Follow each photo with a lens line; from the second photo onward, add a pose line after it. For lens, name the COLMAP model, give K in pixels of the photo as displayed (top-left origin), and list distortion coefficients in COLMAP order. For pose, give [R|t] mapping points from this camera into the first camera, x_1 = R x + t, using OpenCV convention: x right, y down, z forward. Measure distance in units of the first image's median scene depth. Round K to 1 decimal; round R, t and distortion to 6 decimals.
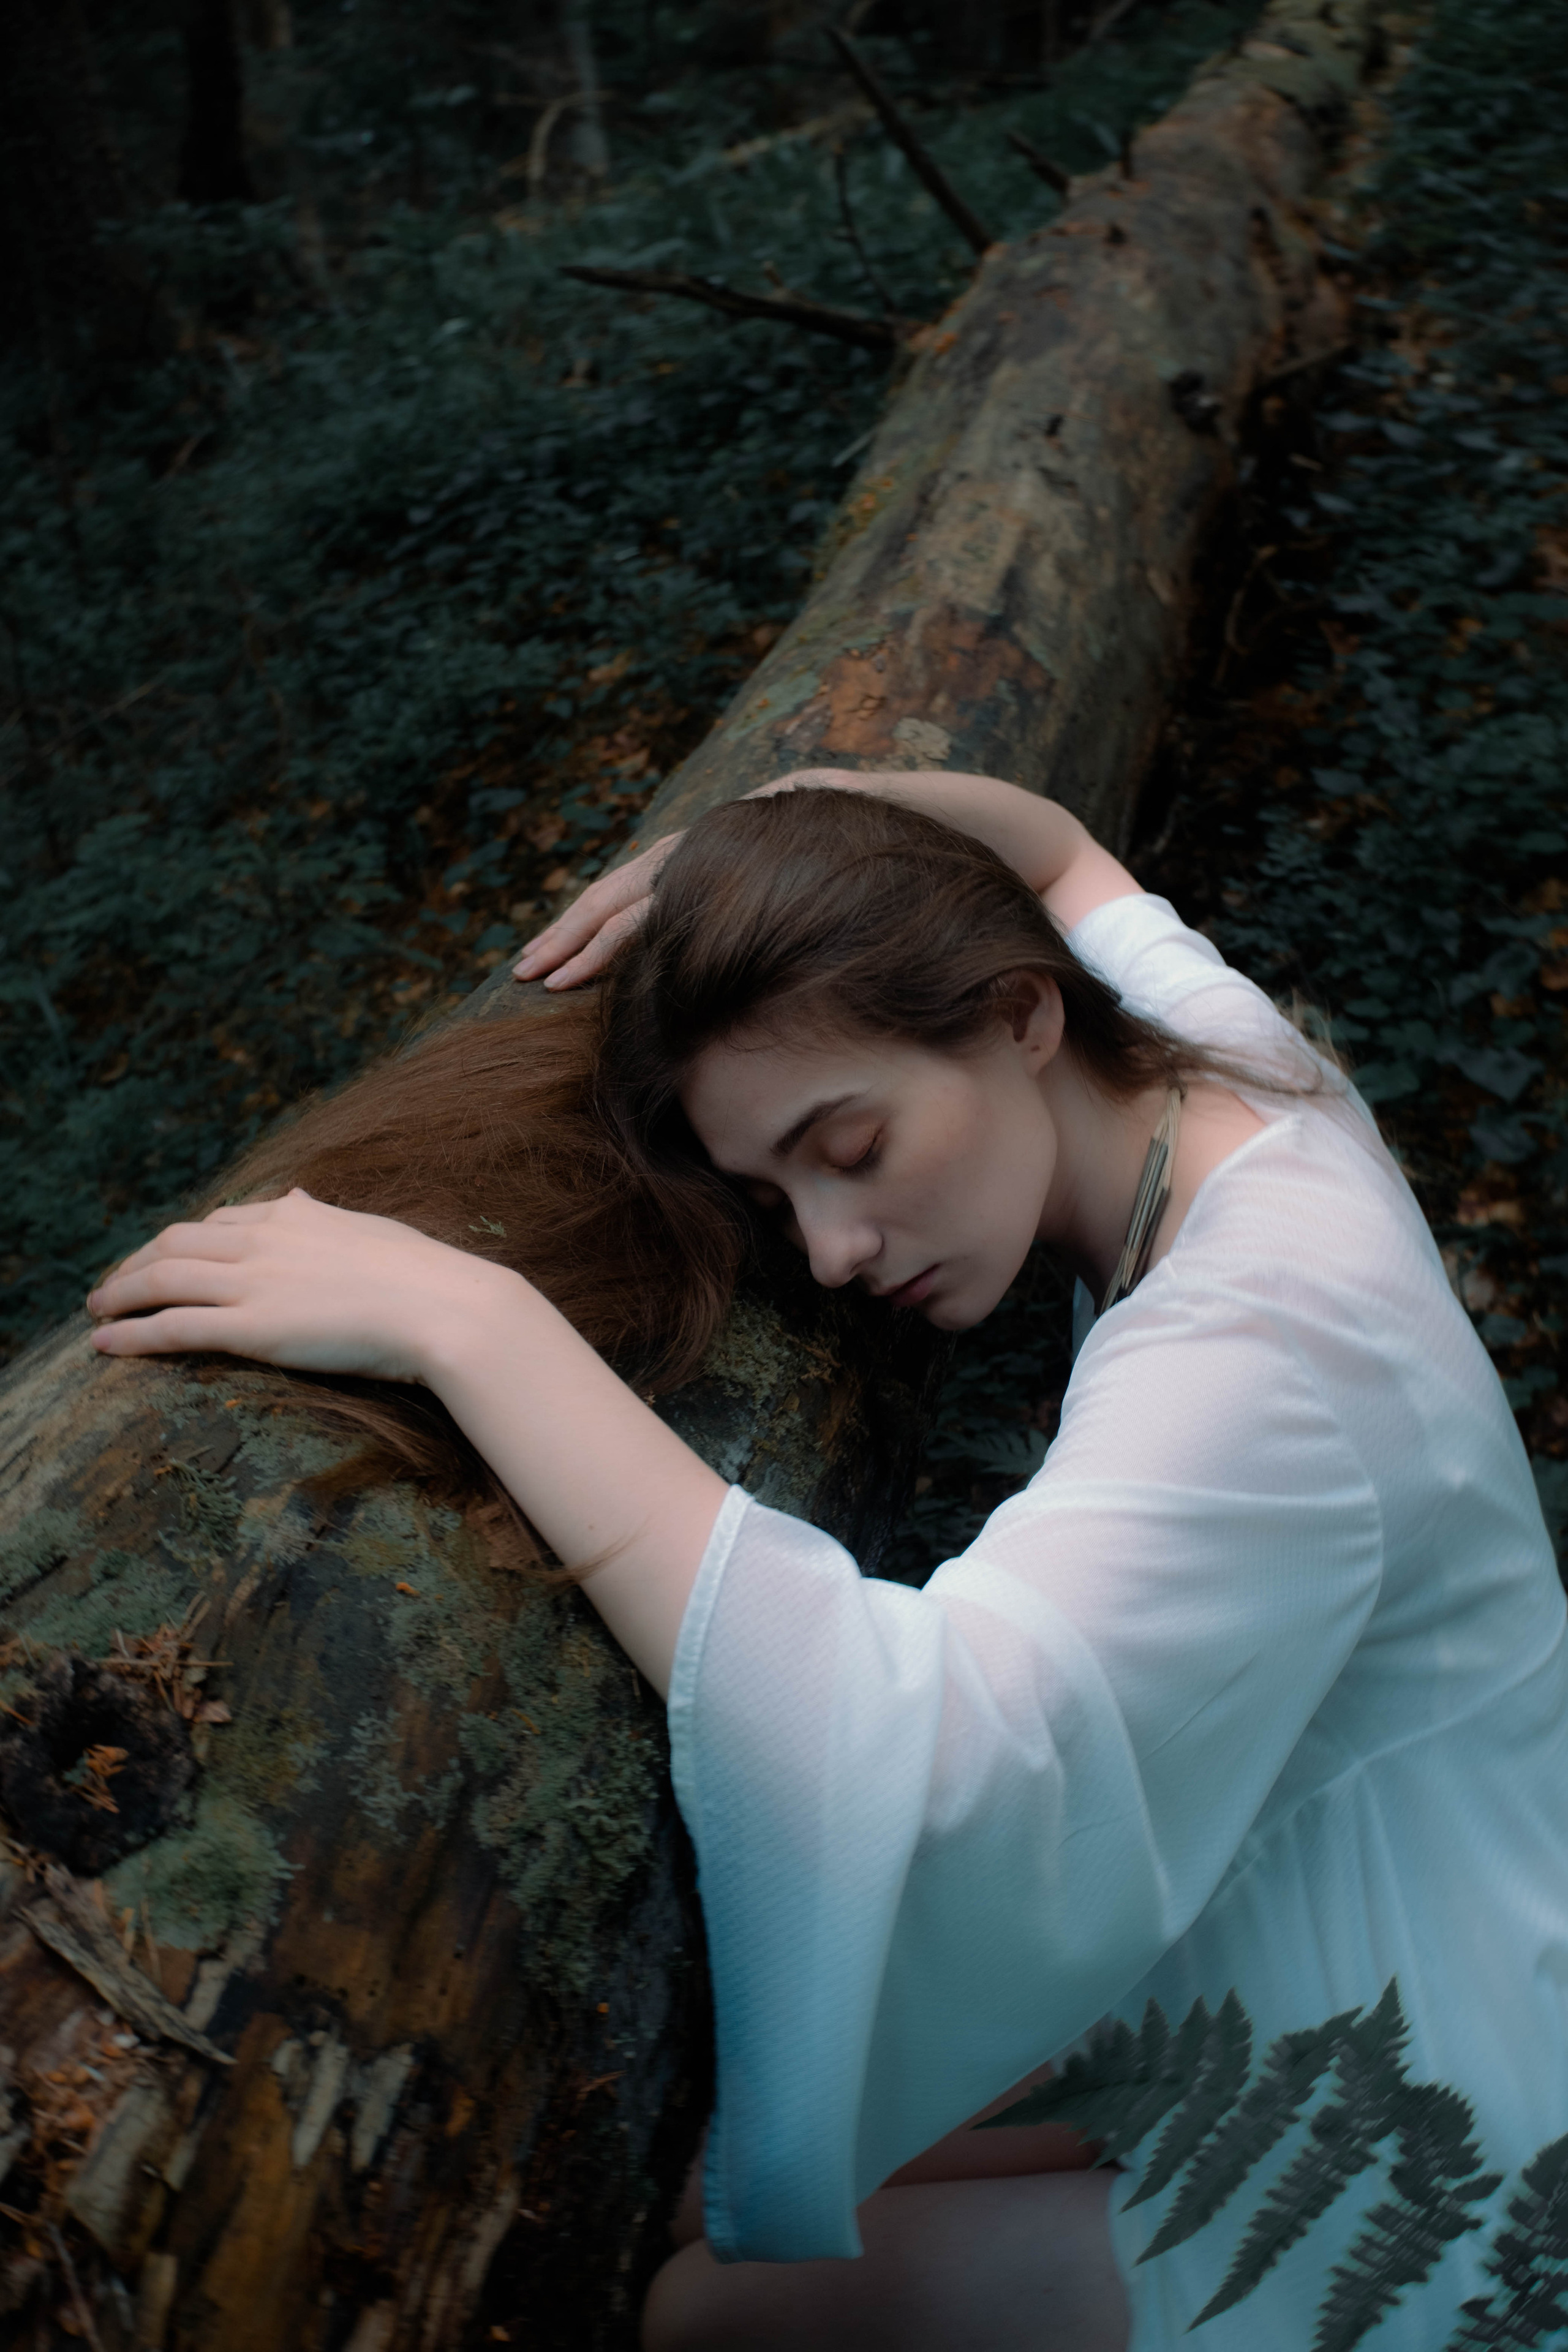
lens RADIAL K [[2873.1, 0, 784.0], [0, 2873.1, 1176.0], [0, 0, 1]] dist [-0.149640, 0.003236]
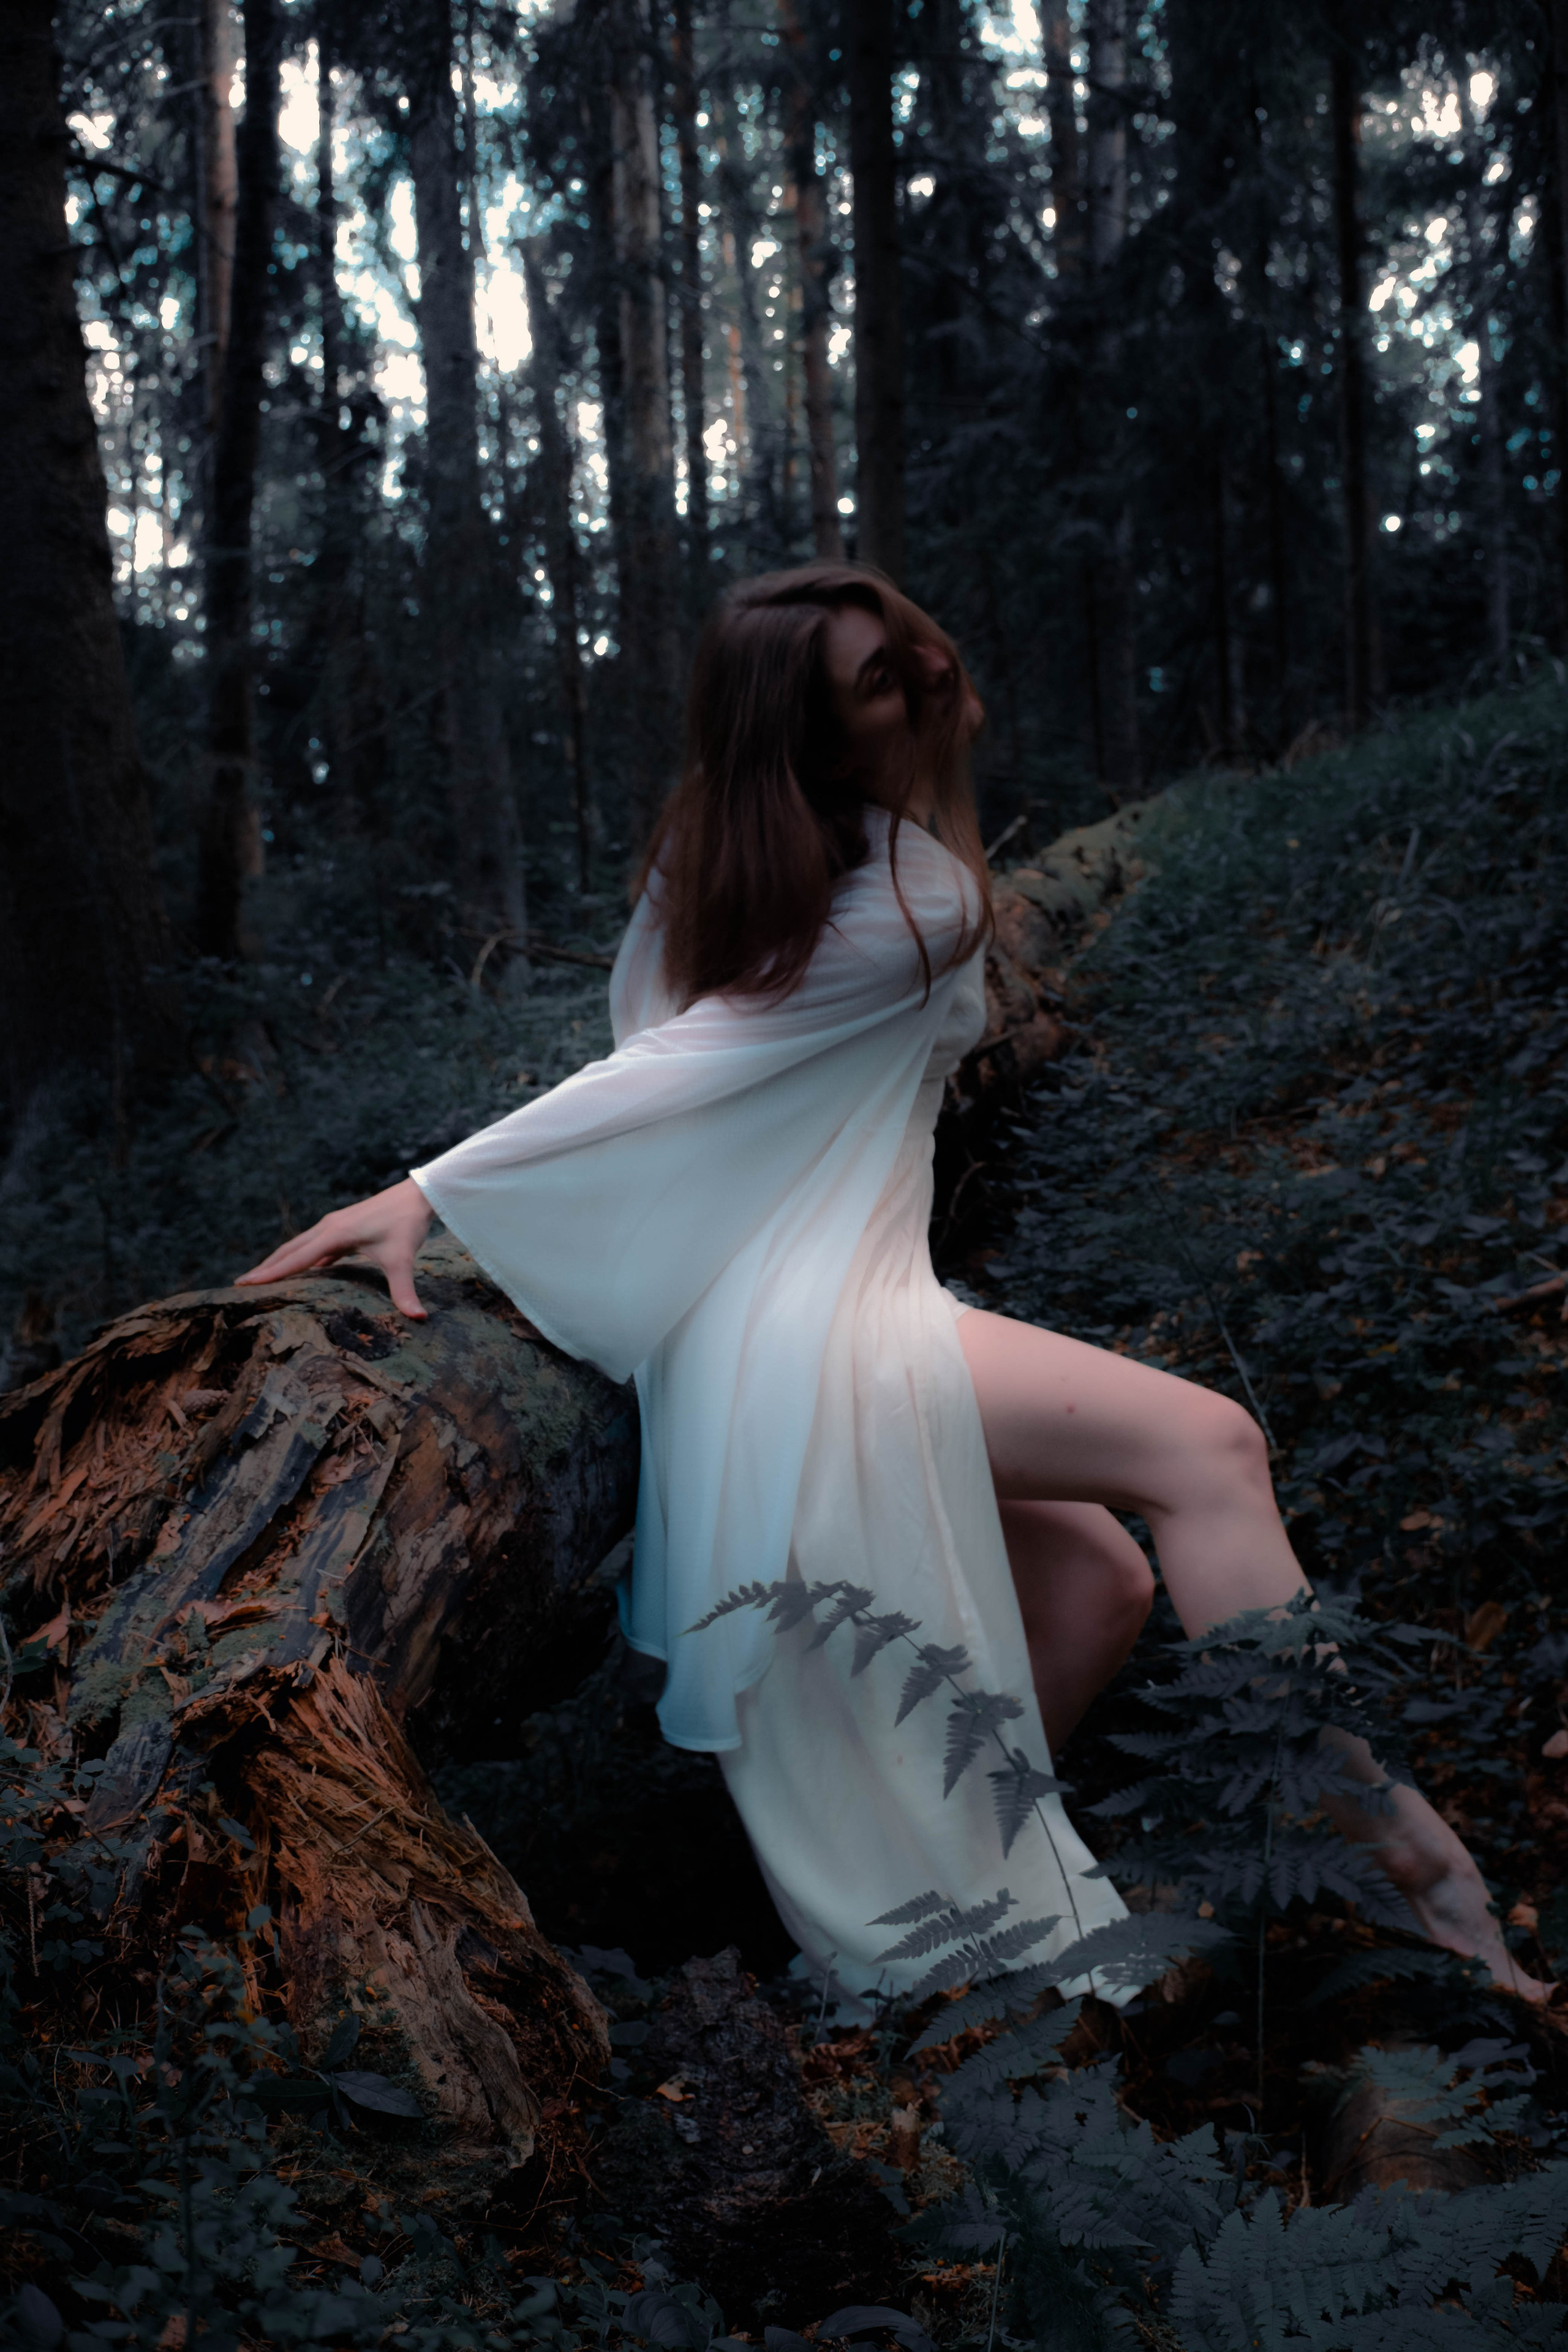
lens RADIAL K [[2769.9, 0, 784.0], [0, 2769.9, 1176.0], [0, 0, 1]] dist [0.003950, 0.001523]
pose [[0.998079, 0.050040, 0.036519, 0.010134], [-0.037292, 0.956050, -0.290821, 0.201225], [-0.049467, 0.288901, 0.956080, -0.373788]]
